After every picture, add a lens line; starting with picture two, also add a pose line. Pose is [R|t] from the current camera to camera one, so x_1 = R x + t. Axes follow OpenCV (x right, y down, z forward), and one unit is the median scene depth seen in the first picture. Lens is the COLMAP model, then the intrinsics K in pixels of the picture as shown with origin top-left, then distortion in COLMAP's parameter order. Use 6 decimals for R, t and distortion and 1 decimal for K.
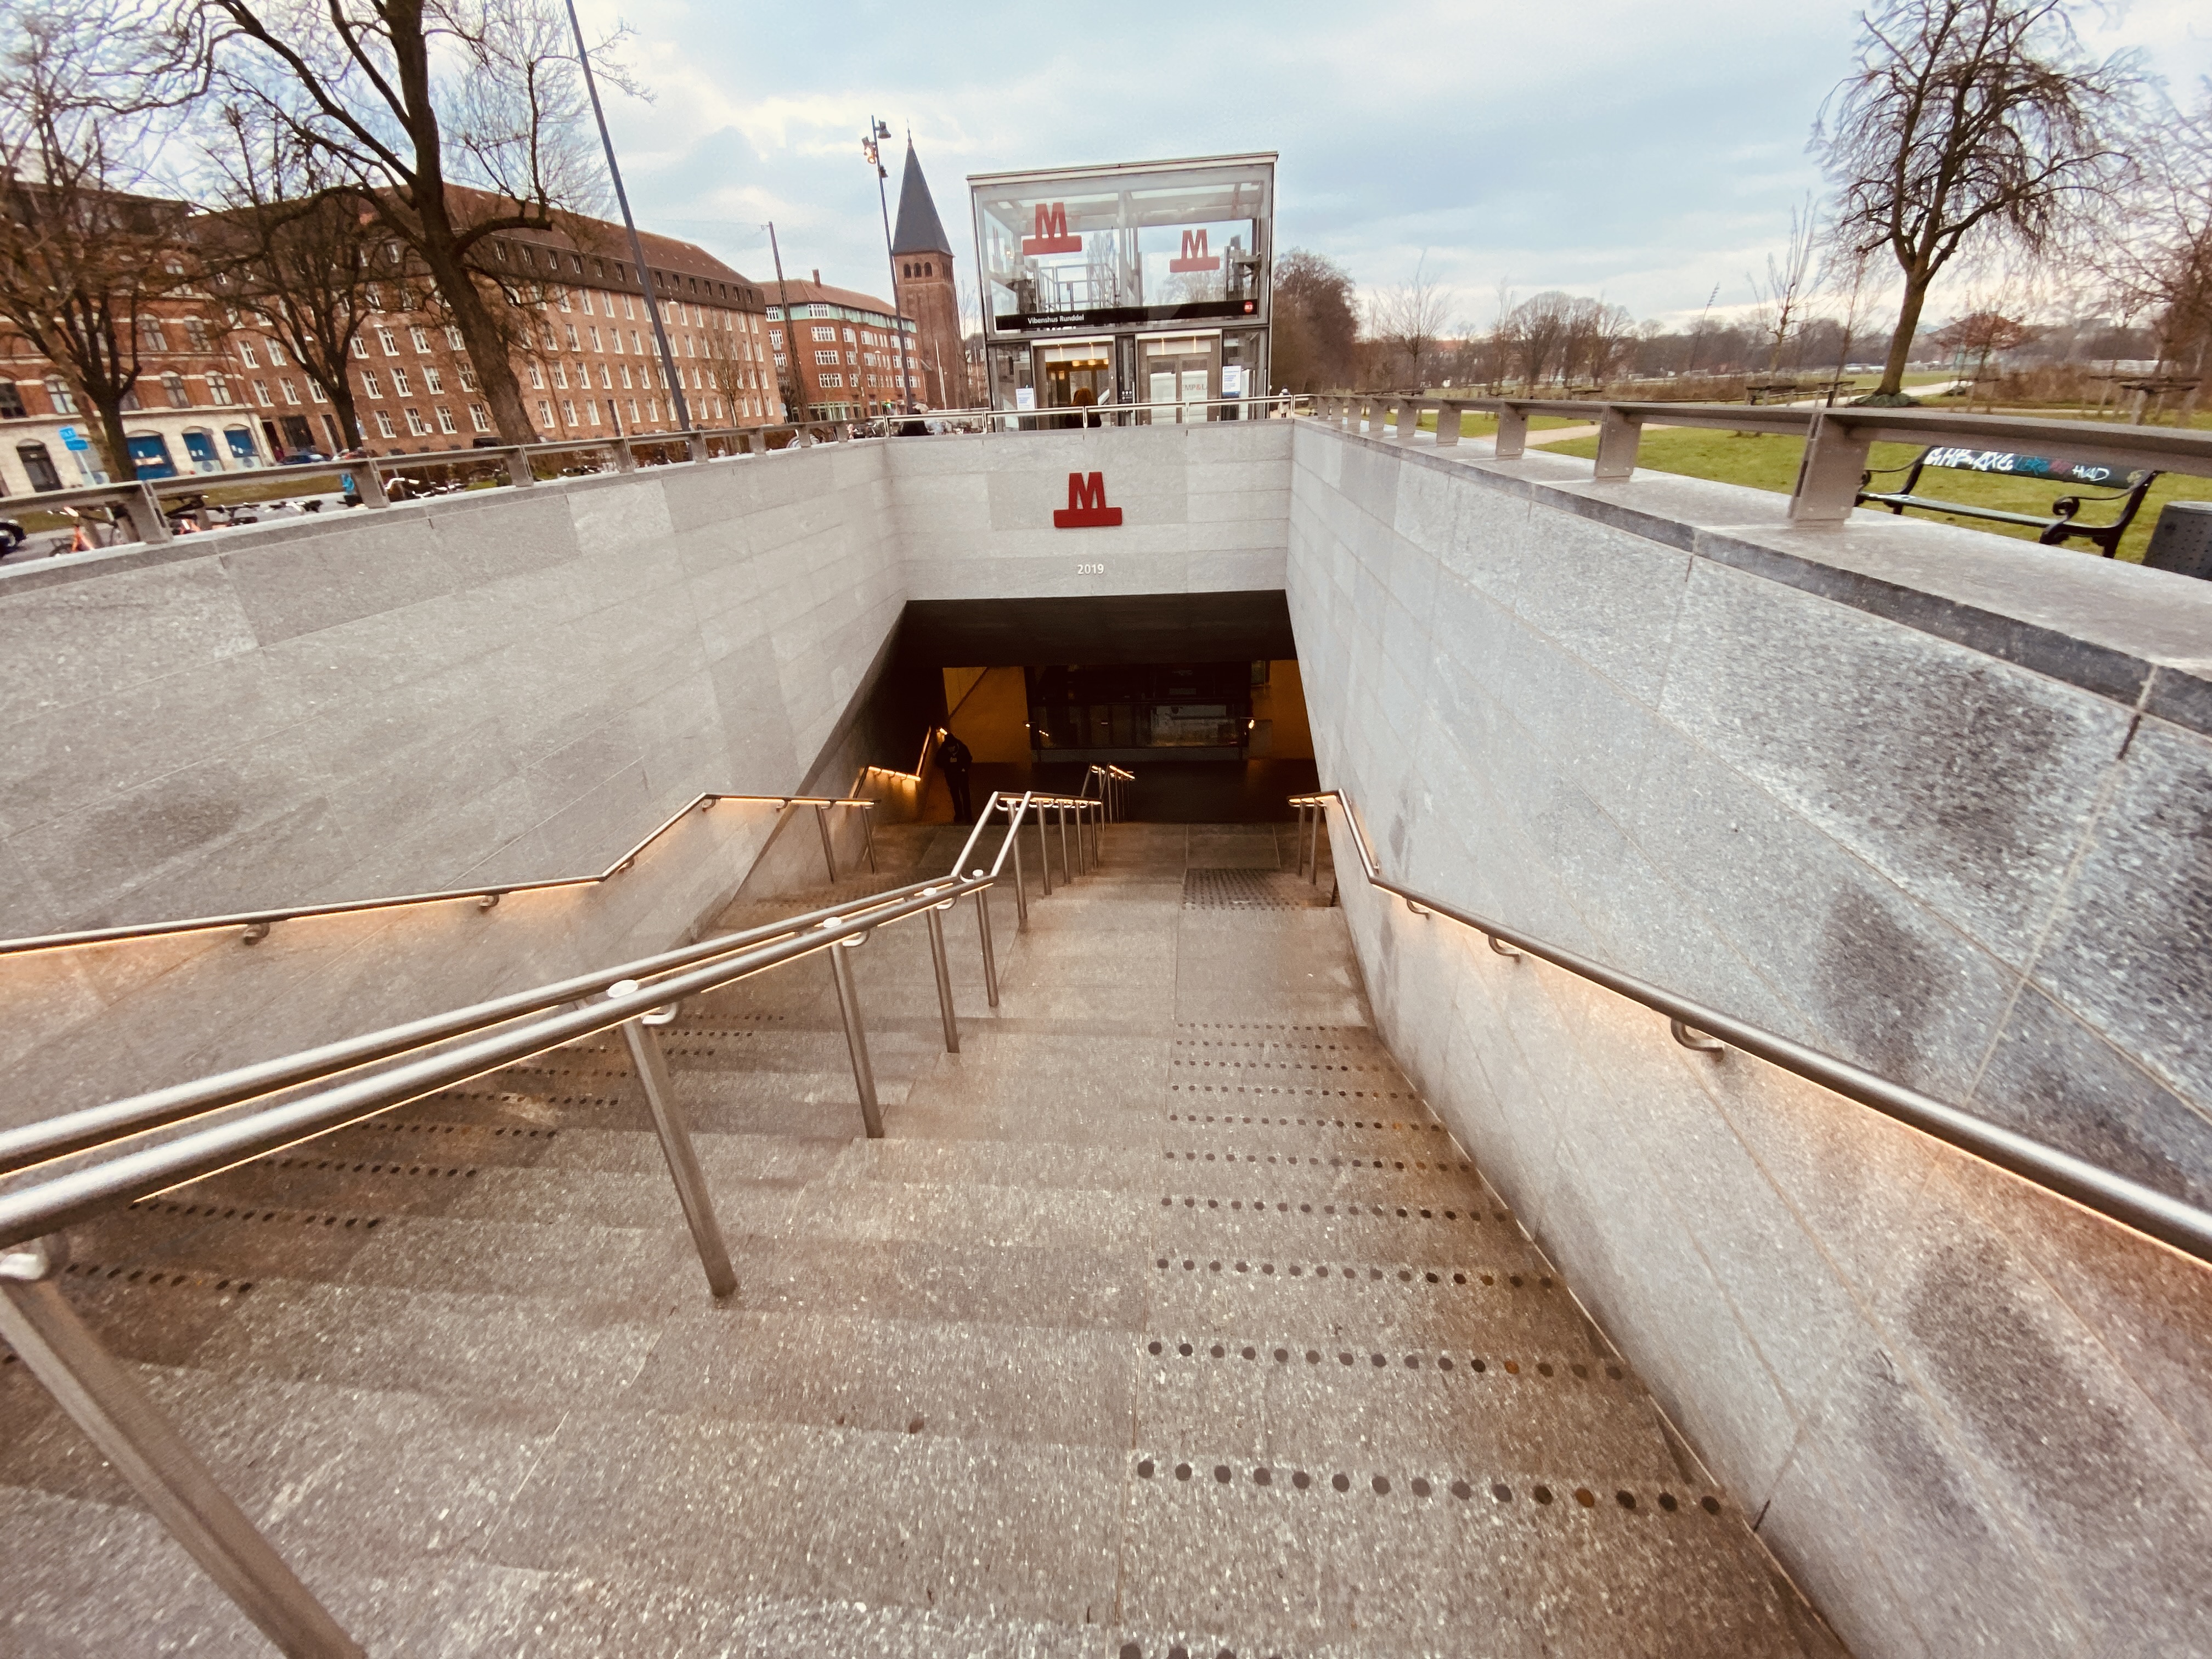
lens RADIAL K [[899.6, 0, 1108.3], [0, 899.6, 831.3], [0, 0, 1]] dist [0.011067, -0.016360]
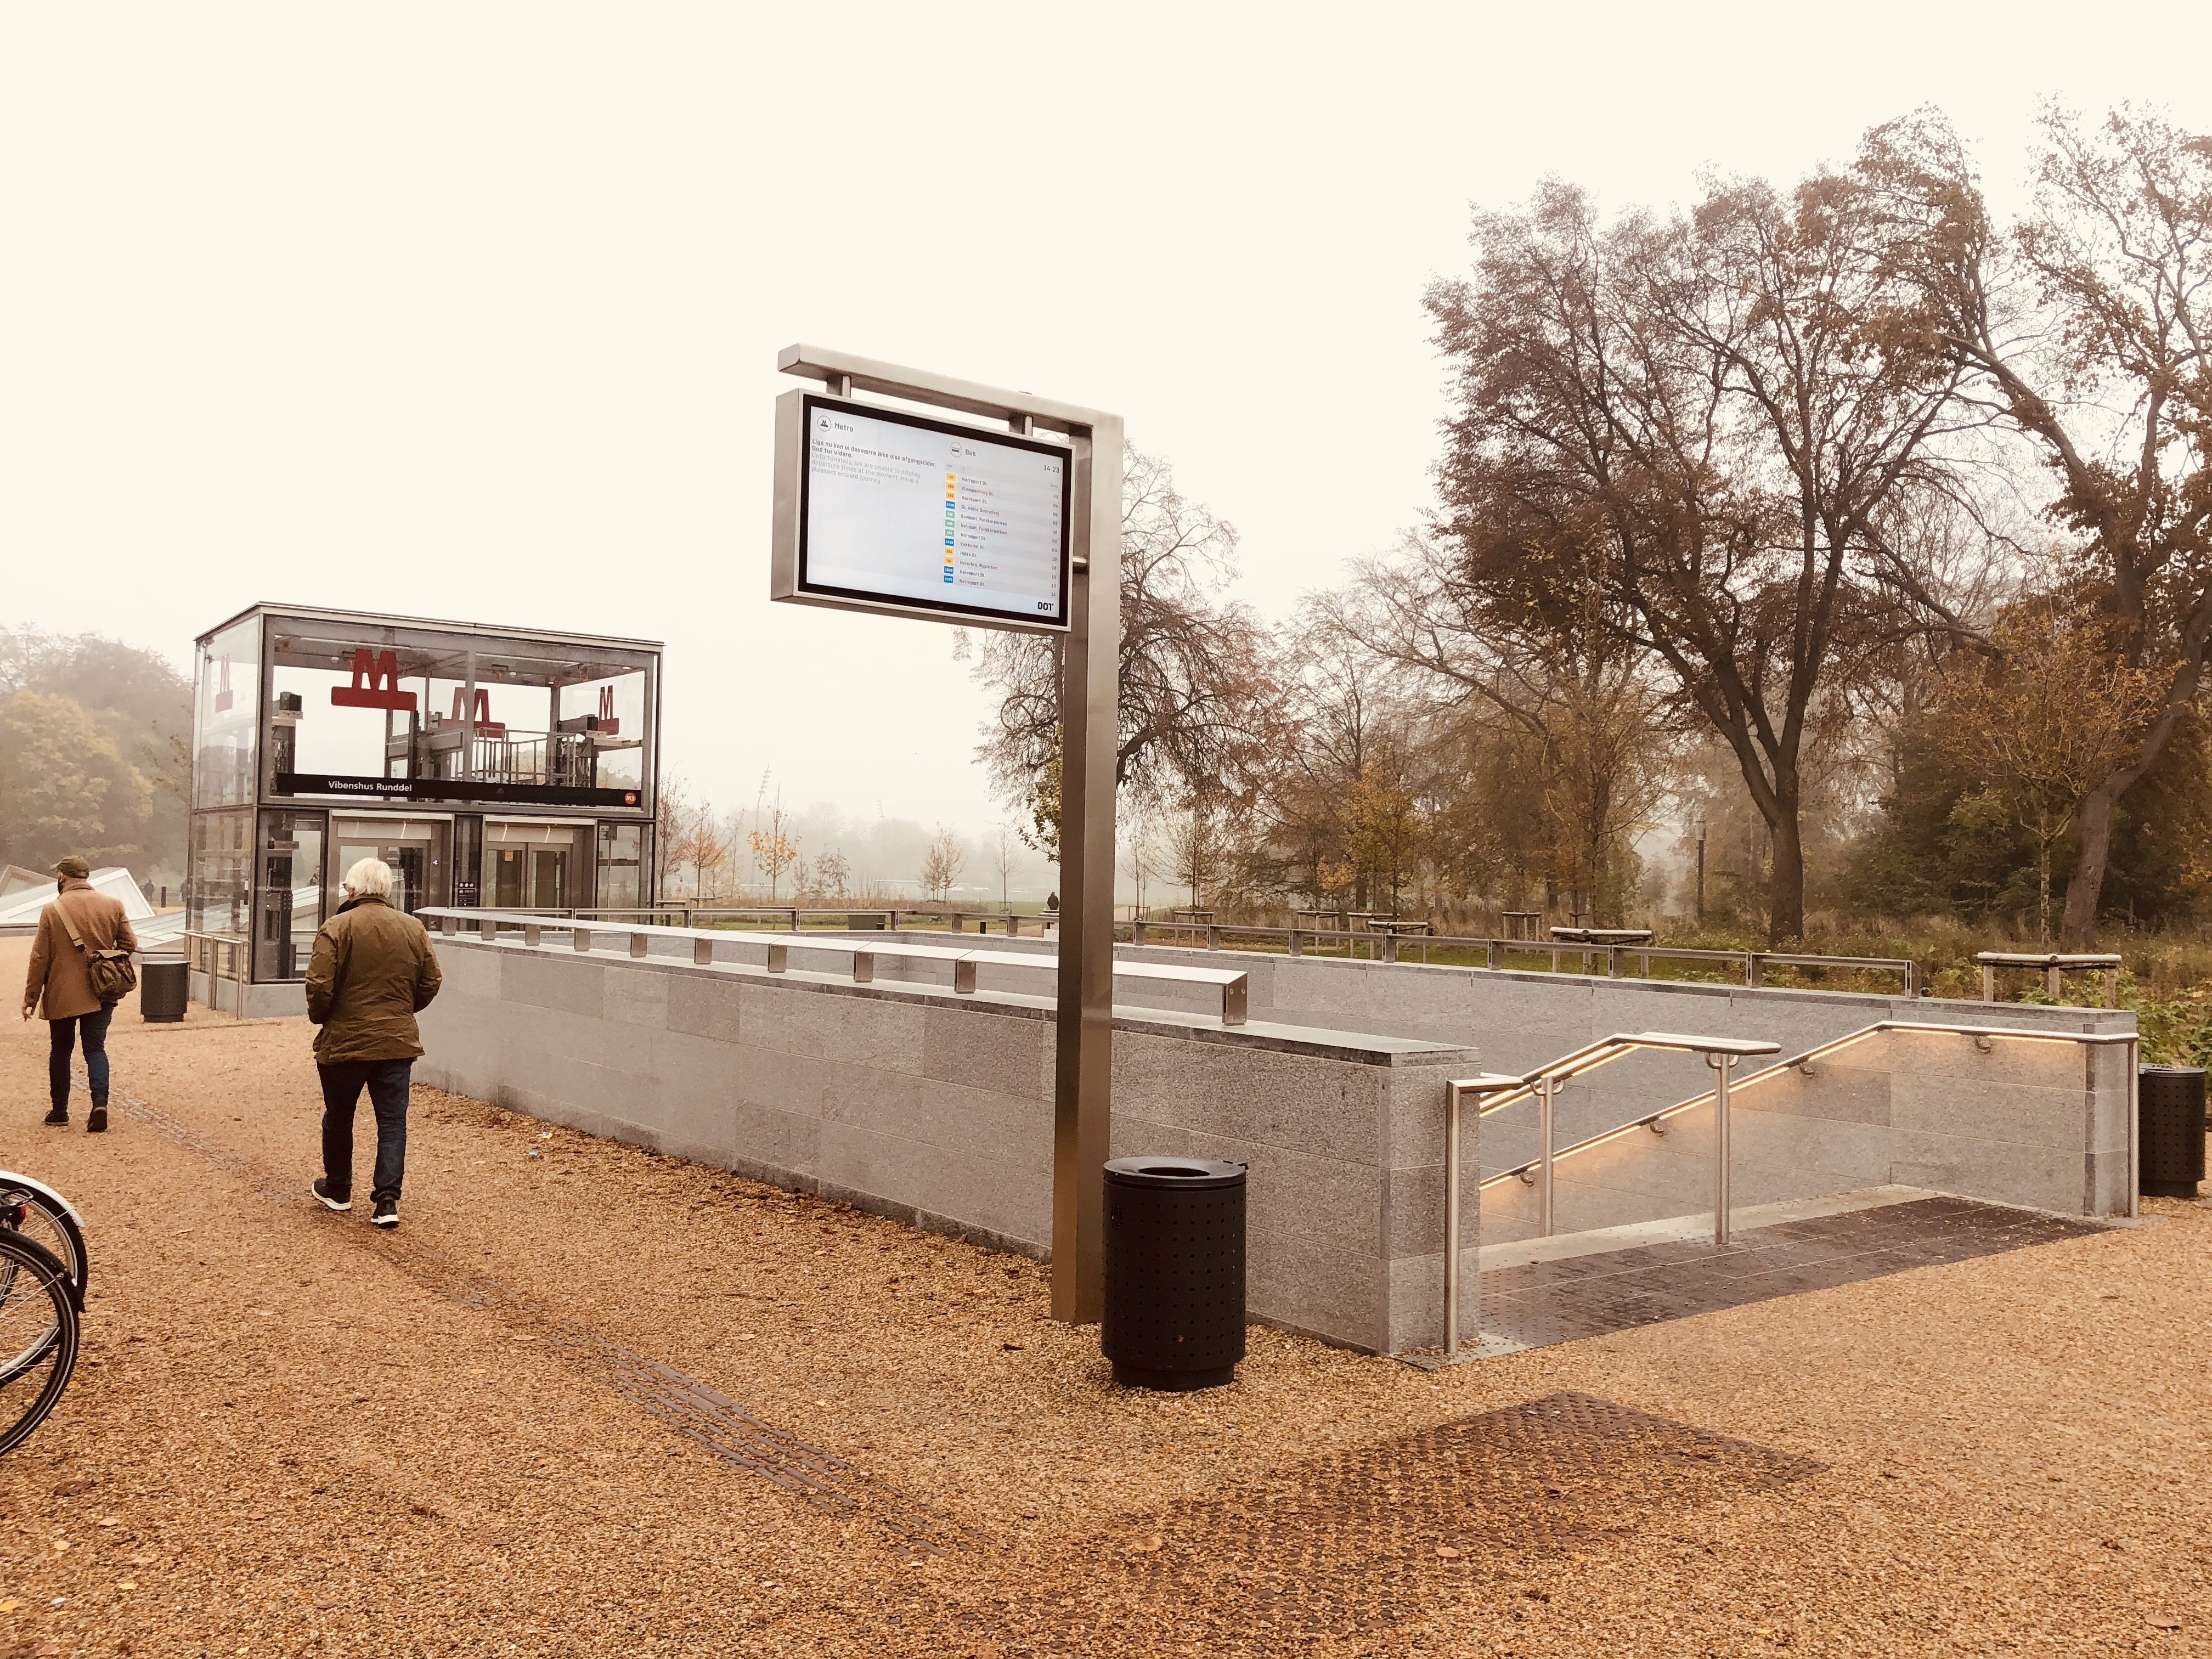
lens RADIAL K [[1810.4, 0, 1113.7], [0, 1810.4, 826.8], [0, 0, 1]] dist [0.020060, -0.002309]
pose [[0.738835, 0.083680, 0.668670, -0.245847], [0.240439, 0.894219, -0.377574, 0.058366], [-0.629533, 0.439740, 0.640560, -0.111799]]
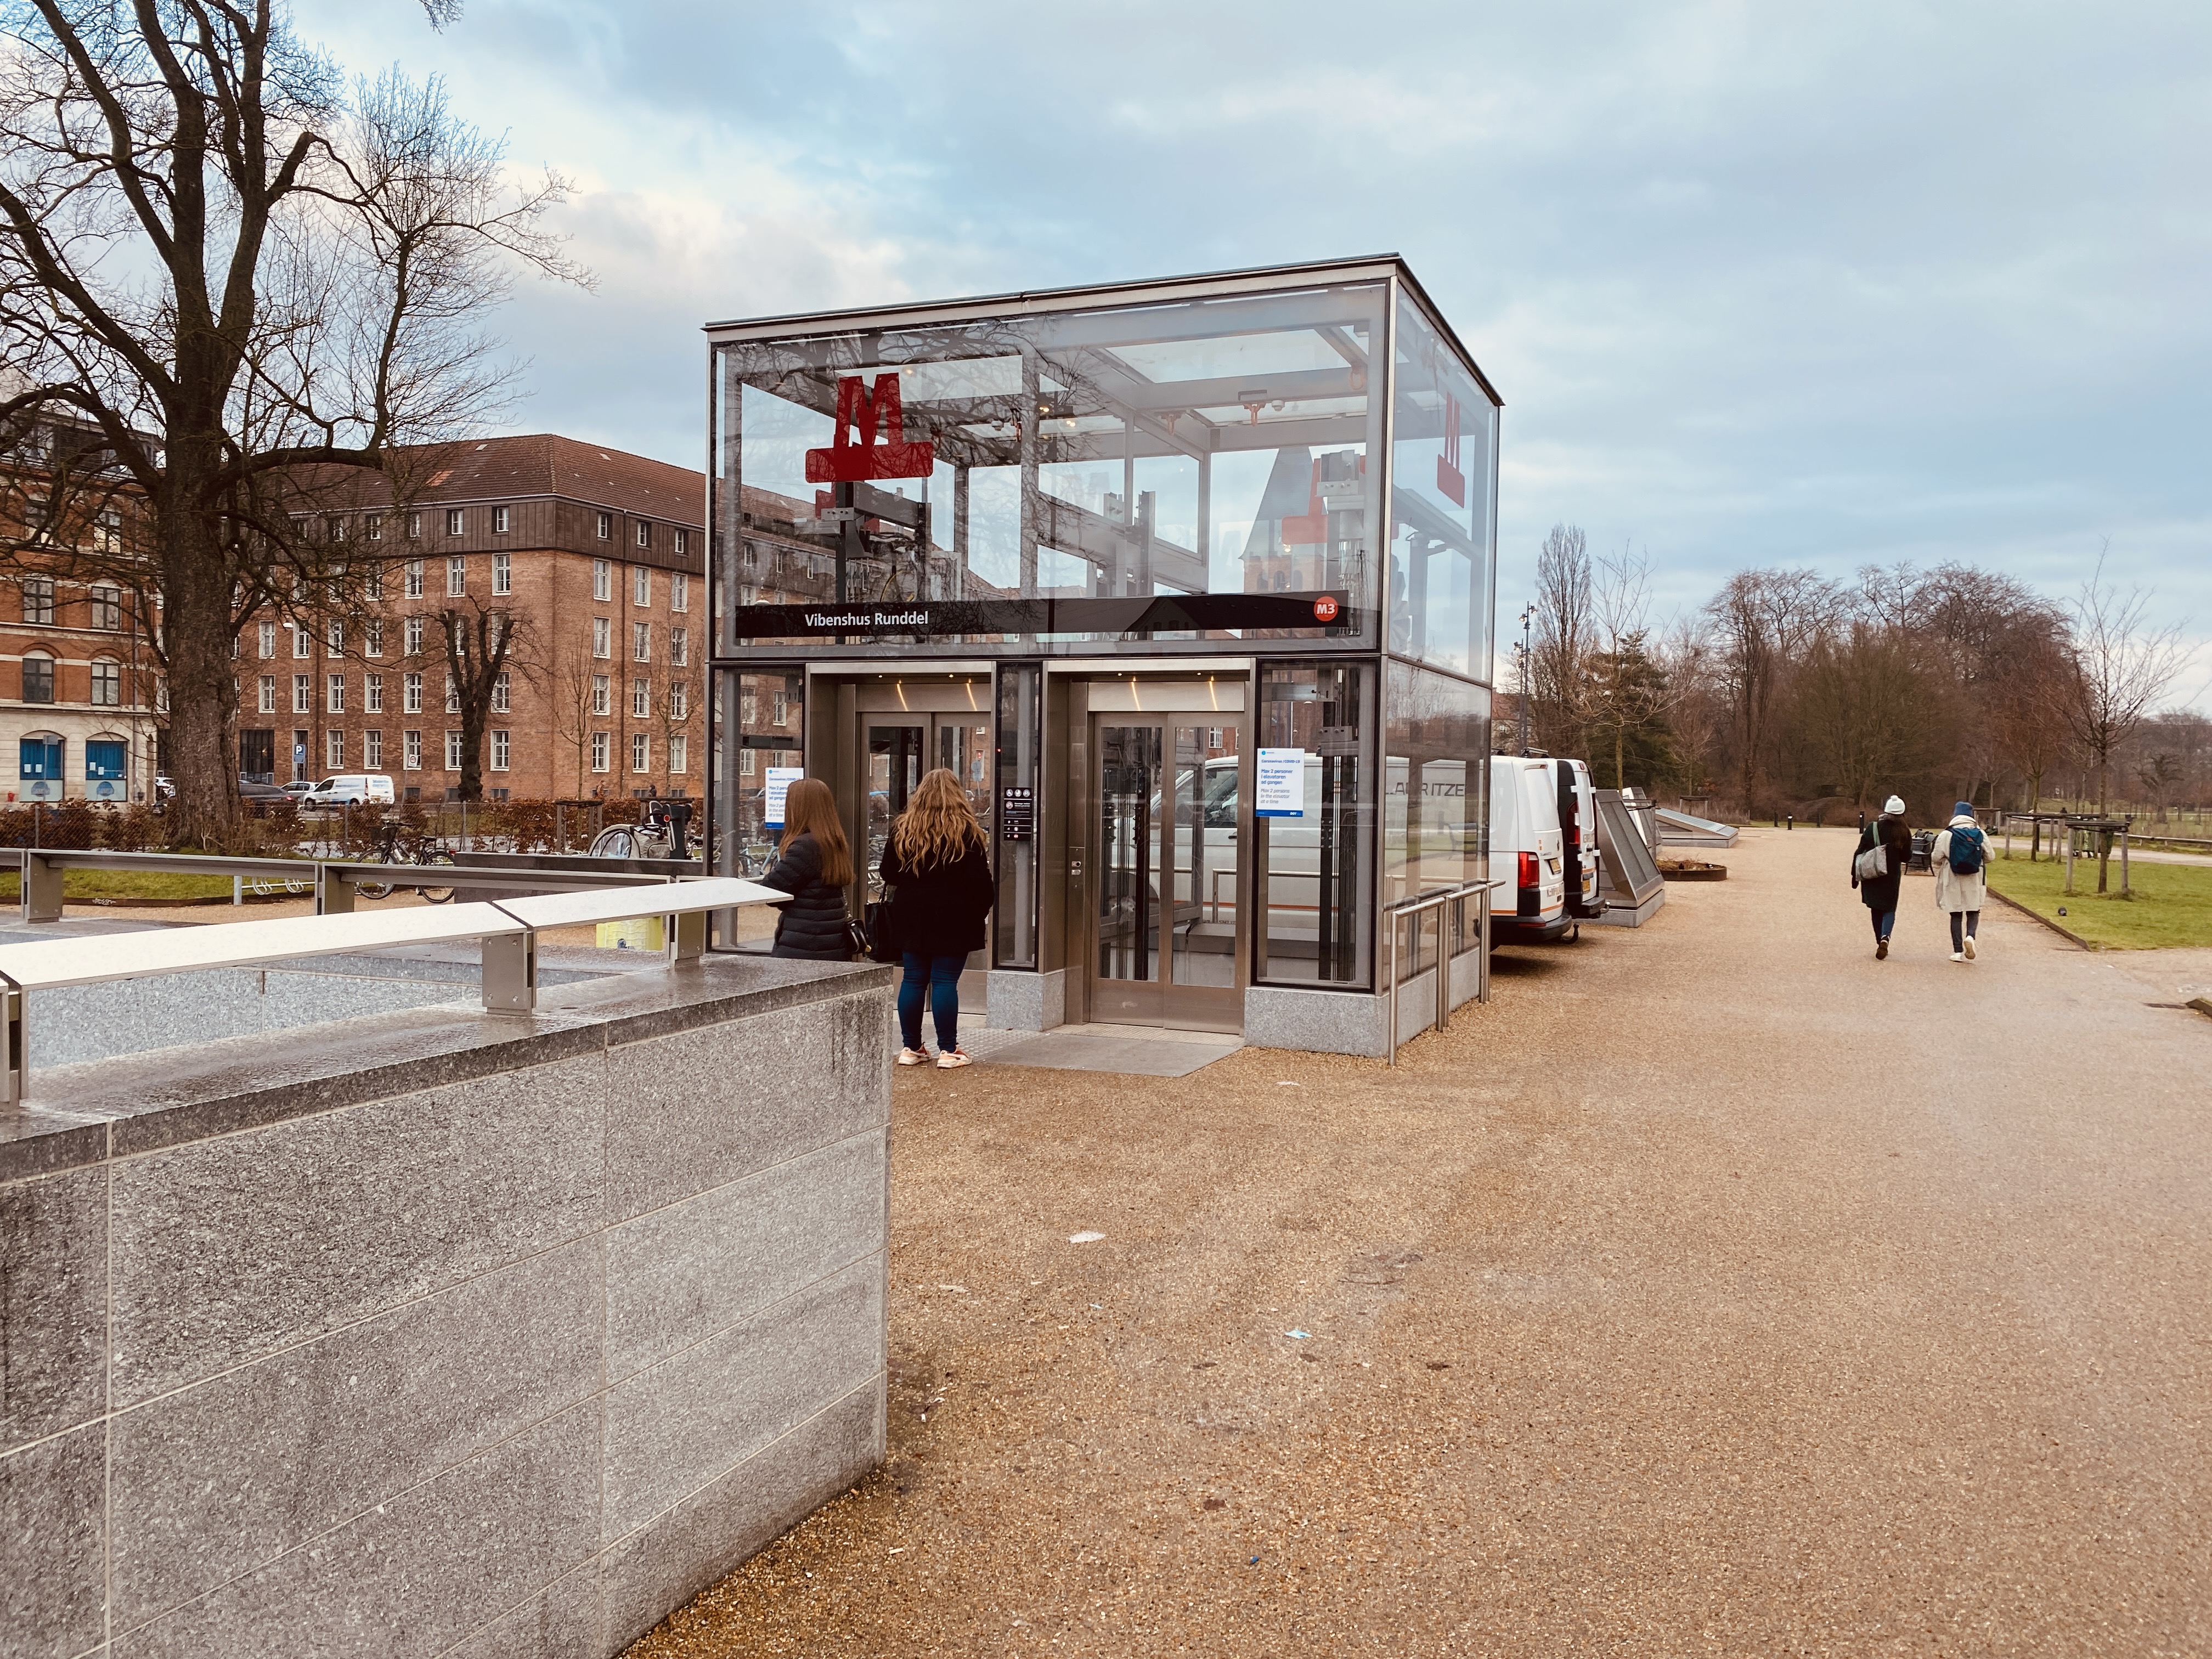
lens RADIAL K [[1702.3, 0, 1119.5], [0, 1702.3, 808.5], [0, 0, 1]] dist [0.000109, -0.004042]
pose [[0.957300, 0.067299, -0.281154, 0.113778], [-0.177335, 0.904766, -0.387235, -0.094232], [0.228318, 0.420559, 0.878067, 0.171145]]
